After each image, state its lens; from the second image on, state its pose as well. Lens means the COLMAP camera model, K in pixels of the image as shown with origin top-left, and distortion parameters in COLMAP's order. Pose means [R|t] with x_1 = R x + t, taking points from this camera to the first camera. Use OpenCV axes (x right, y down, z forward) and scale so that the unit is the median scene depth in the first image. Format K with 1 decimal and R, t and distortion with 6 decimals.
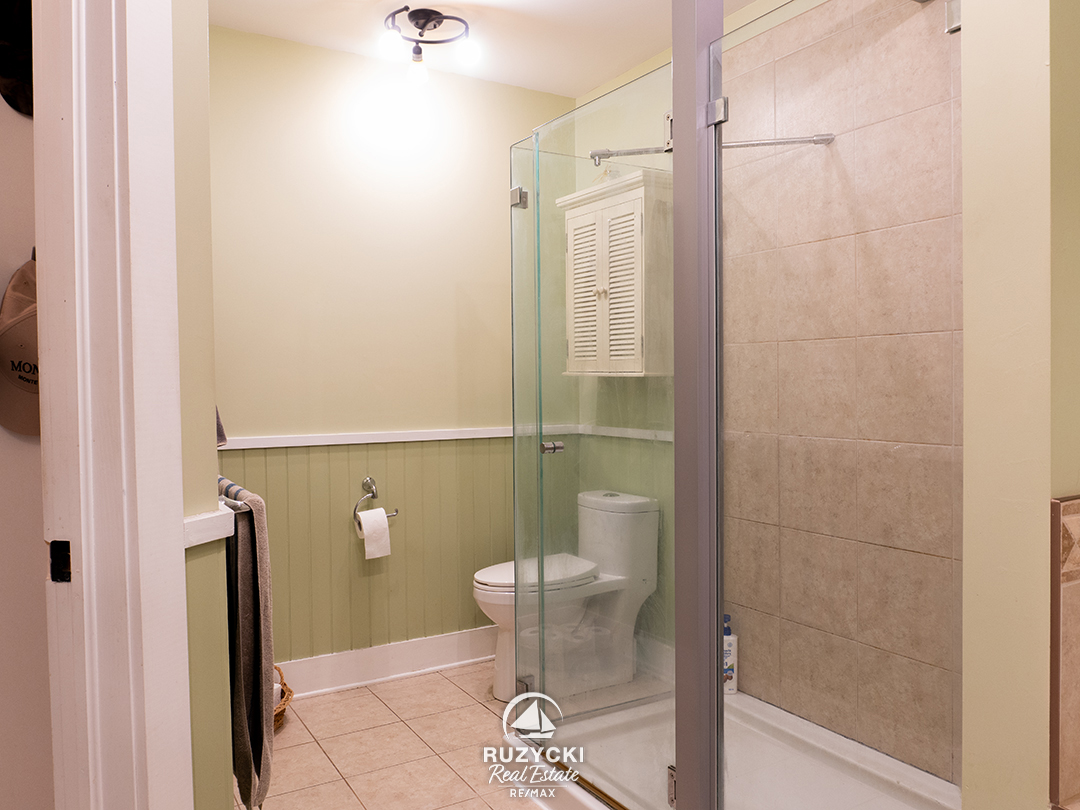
lens RADIAL K [[819.3, 0, 540.5], [0, 819.3, 402.4], [0, 0, 1]] dist [-0.012743, -0.003217]
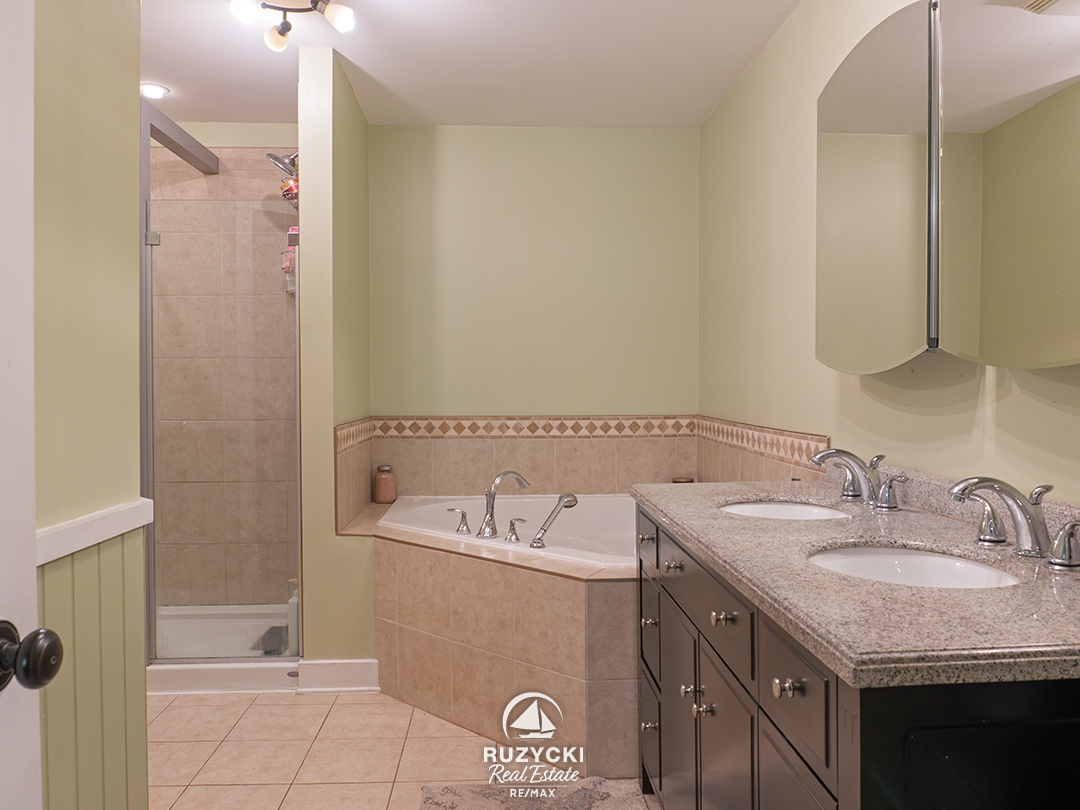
lens RADIAL K [[819.3, 0, 540.7], [0, 819.3, 400.6], [0, 0, 1]] dist [-0.012743, -0.003217]
pose [[0.476298, -0.012454, 0.879196, -0.727821], [0.018821, 0.999815, 0.003966, 0.014060], [-0.879083, 0.014658, 0.476444, -0.476265]]
